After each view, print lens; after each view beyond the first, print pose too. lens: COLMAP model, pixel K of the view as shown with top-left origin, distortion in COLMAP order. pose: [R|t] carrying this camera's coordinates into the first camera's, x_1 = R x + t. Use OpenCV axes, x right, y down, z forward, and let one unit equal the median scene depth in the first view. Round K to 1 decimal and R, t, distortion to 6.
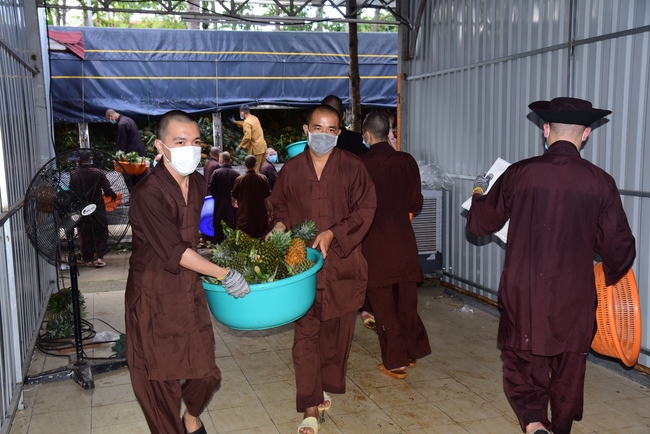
lens RADIAL K [[713.3, 0, 325.0], [0, 713.3, 217.0], [0, 0, 1]] dist [0.103452, 0.019406]
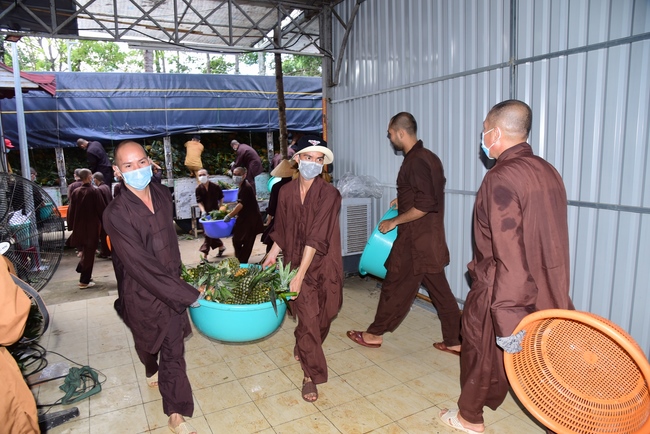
lens RADIAL K [[451.0, 0, 325.0], [0, 451.0, 217.0], [0, 0, 1]] dist [-0.086236, 0.031450]
pose [[0.983099, -0.040627, 0.178509, -0.021195], [0.035507, 0.998864, 0.031784, -0.017596], [-0.179597, -0.024908, 0.983425, 0.165965]]
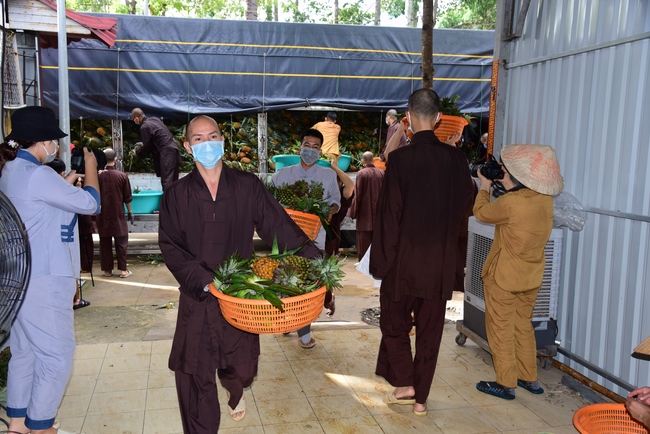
lens RADIAL K [[639.7, 0, 325.0], [0, 639.7, 217.0], [0, 0, 1]] dist [0.043717, 0.011987]
pose [[0.996396, 0.043819, -0.072633, -0.008904], [-0.043542, 0.999037, 0.005399, -0.023115], [0.072800, -0.002217, 0.997344, 0.207145]]
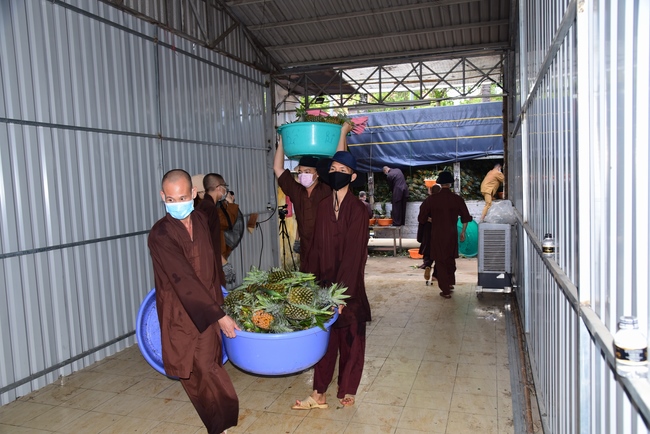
lens RADIAL K [[514.5, 0, 325.0], [0, 514.5, 217.0], [0, 0, 1]] dist [-0.002168, -0.000228]
pose [[0.817627, 0.030396, -0.574945, 0.226934], [-0.049334, 0.998631, -0.017363, -0.008705], [0.573630, 0.042561, 0.818008, 0.030735]]
